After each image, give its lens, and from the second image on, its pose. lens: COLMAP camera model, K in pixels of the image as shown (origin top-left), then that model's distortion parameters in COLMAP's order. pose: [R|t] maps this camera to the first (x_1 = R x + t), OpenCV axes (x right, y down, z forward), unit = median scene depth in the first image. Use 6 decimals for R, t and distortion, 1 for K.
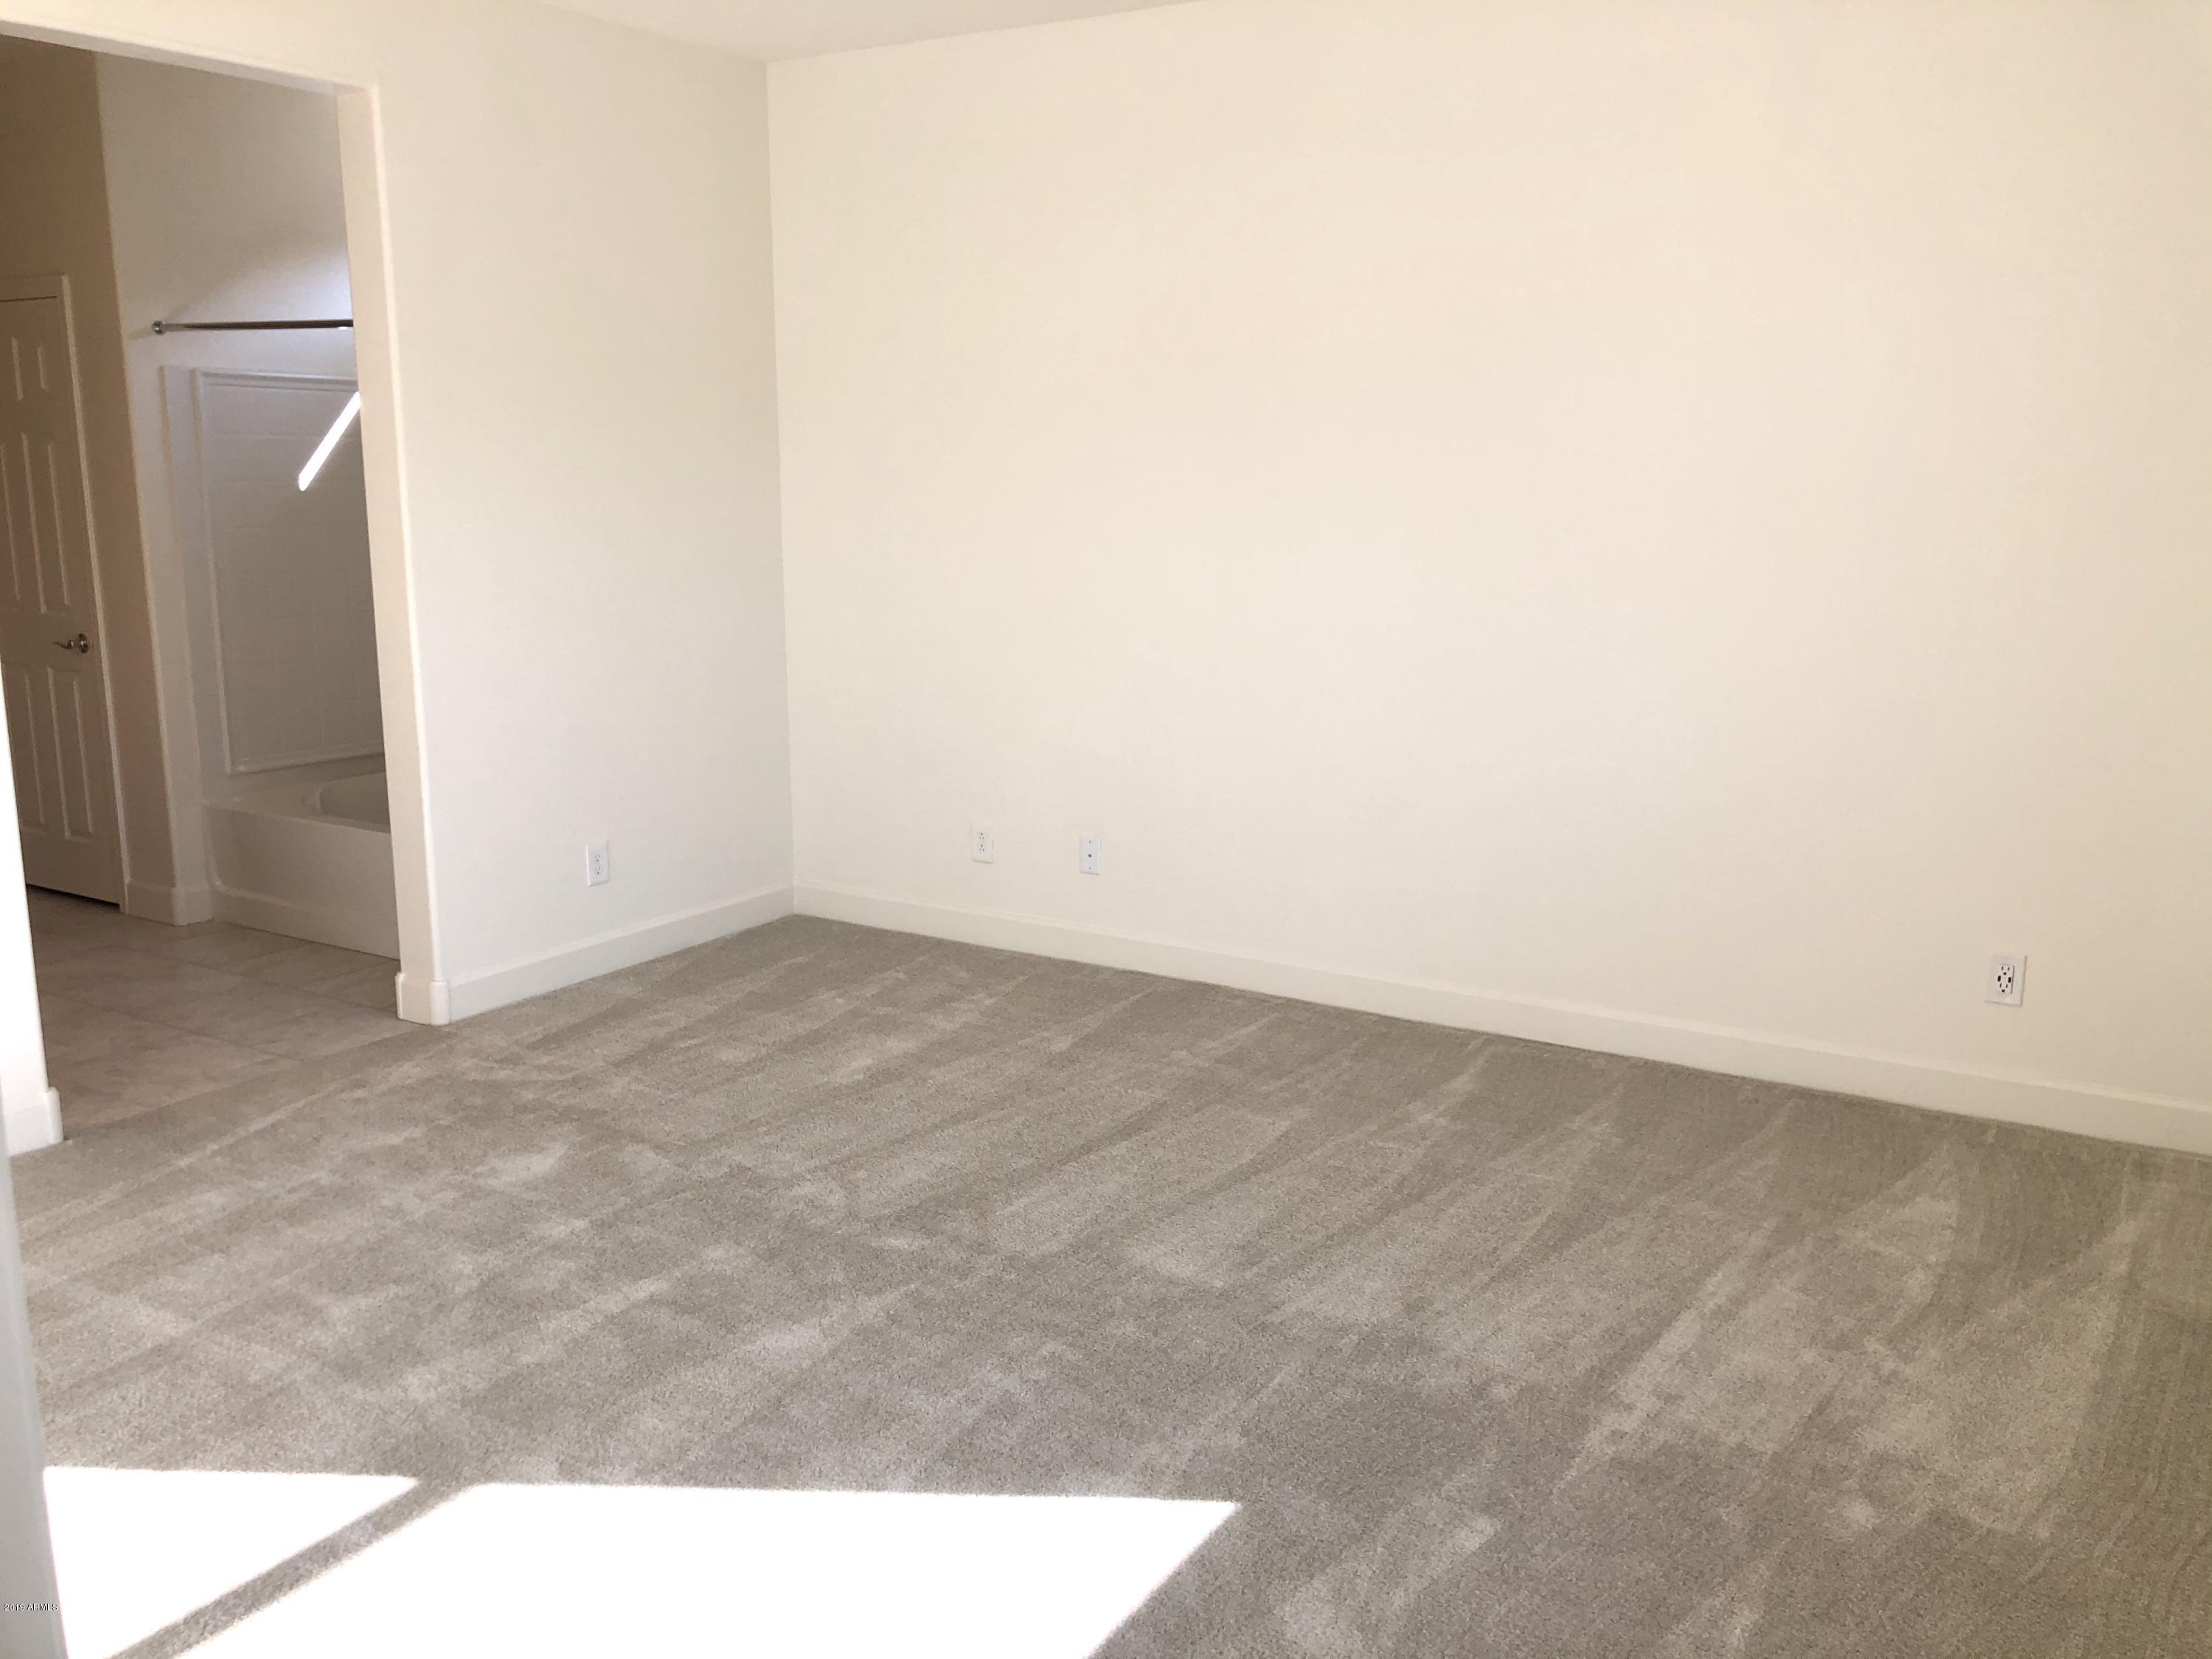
lens RADIAL K [[1816.4, 0, 1117.9], [0, 1816.4, 815.5], [0, 0, 1]] dist [0.033775, -0.039261]
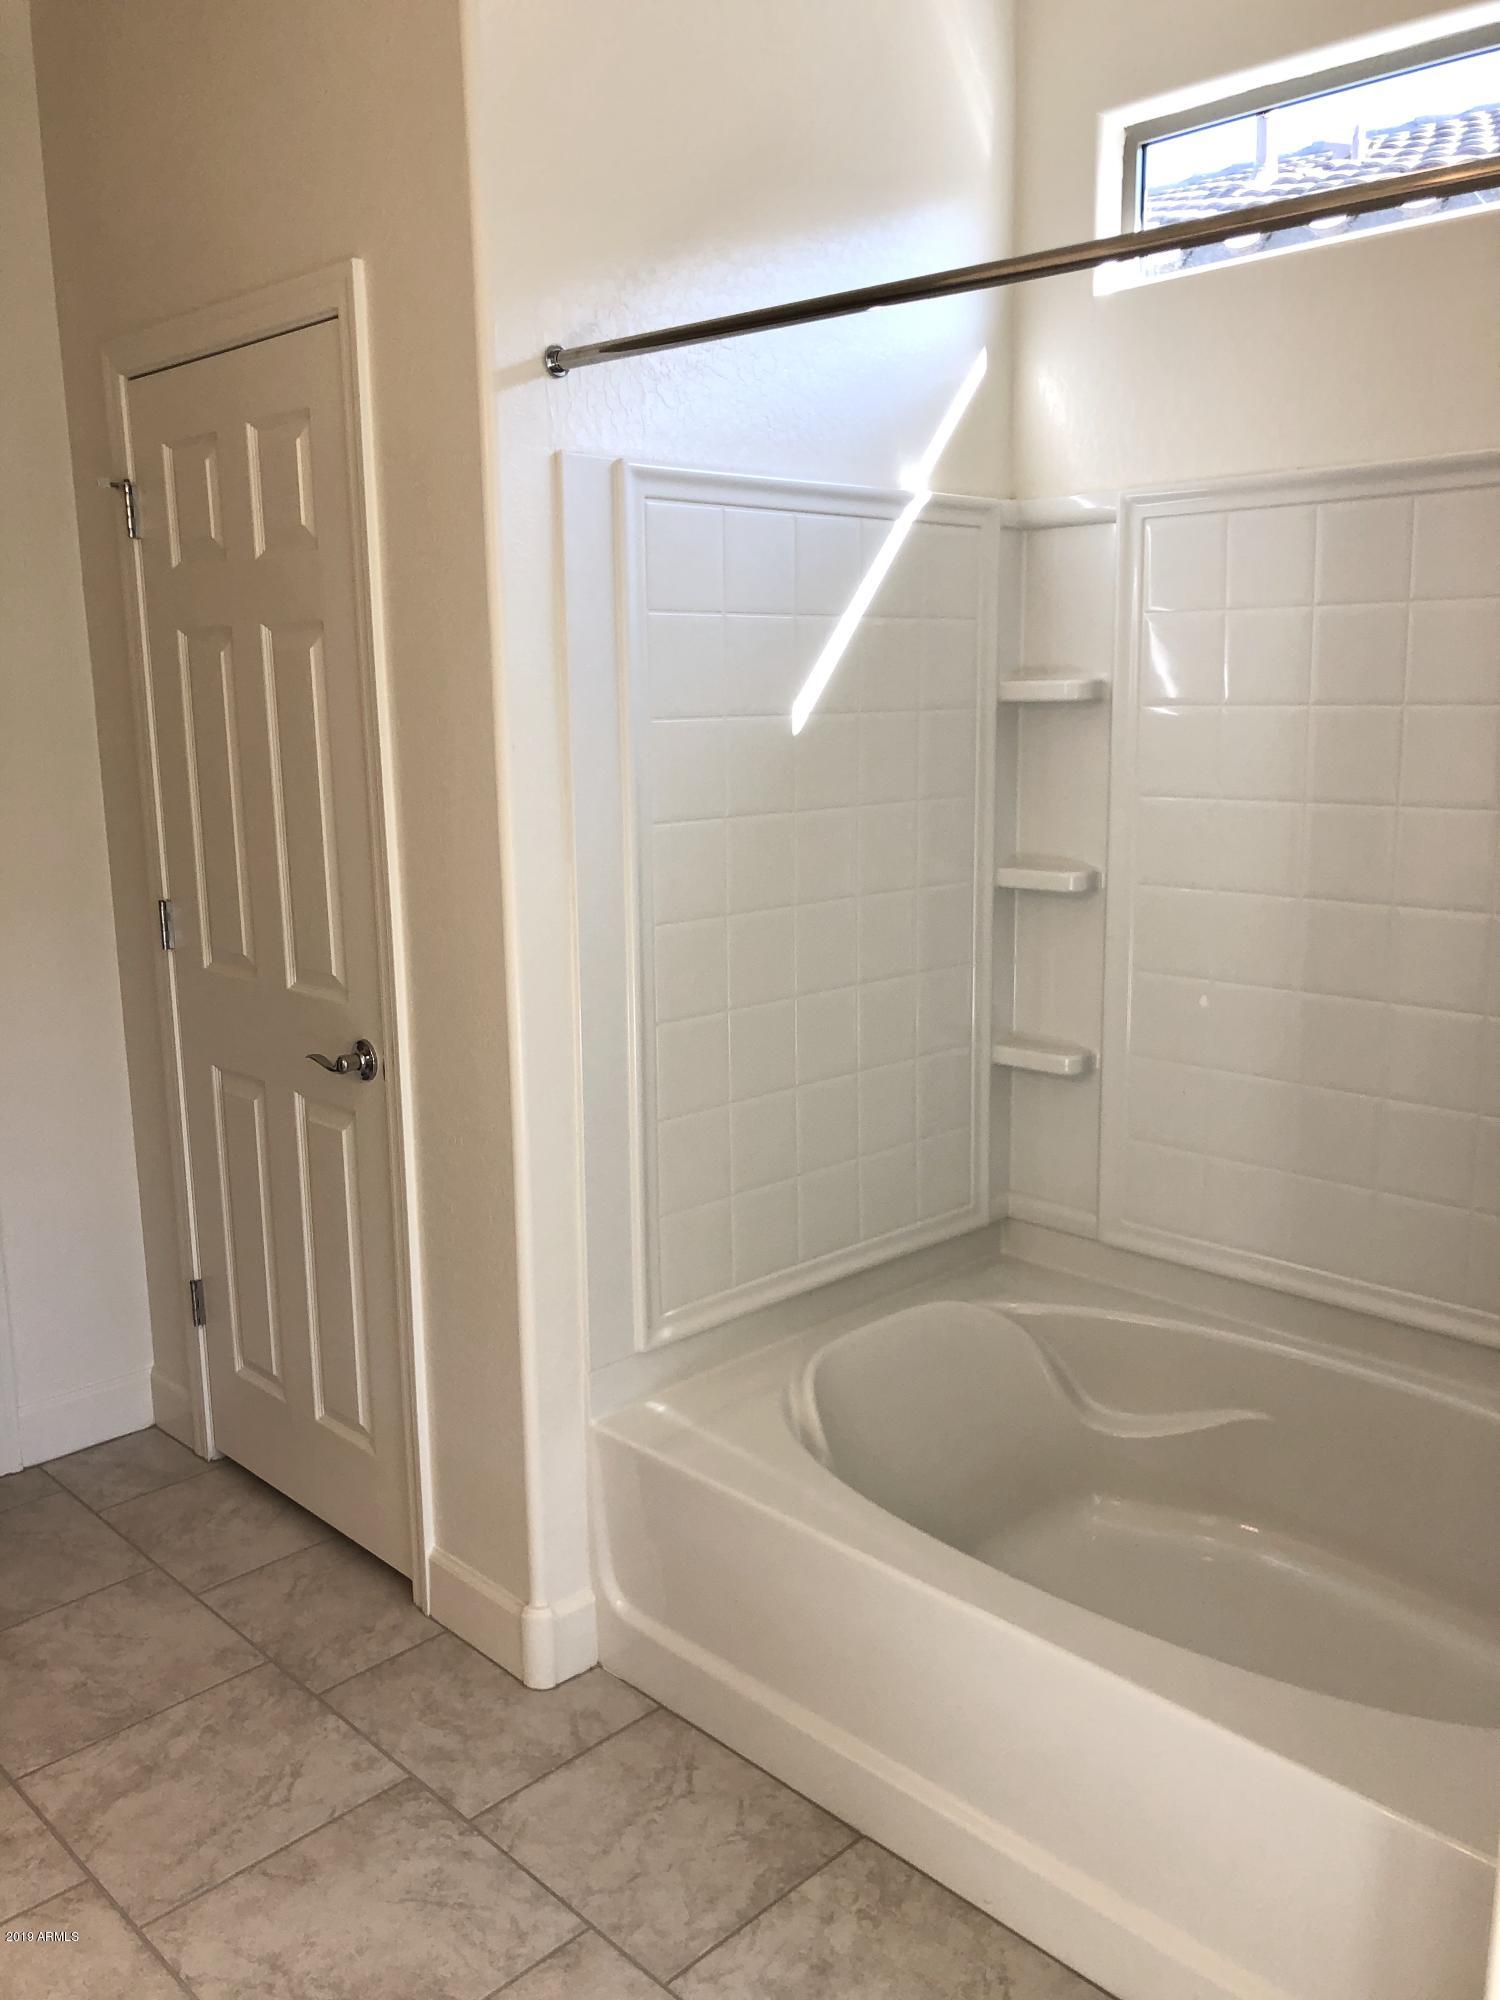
lens RADIAL K [[1642.3, 0, 747.9], [0, 1642.3, 1011.0], [0, 0, 1]] dist [0.033775, -0.039261]
pose [[0.969490, 0.034559, -0.242681, -0.366621], [-0.031836, 0.999379, 0.015134, -0.117004], [0.243053, -0.006946, 0.969988, 0.610391]]
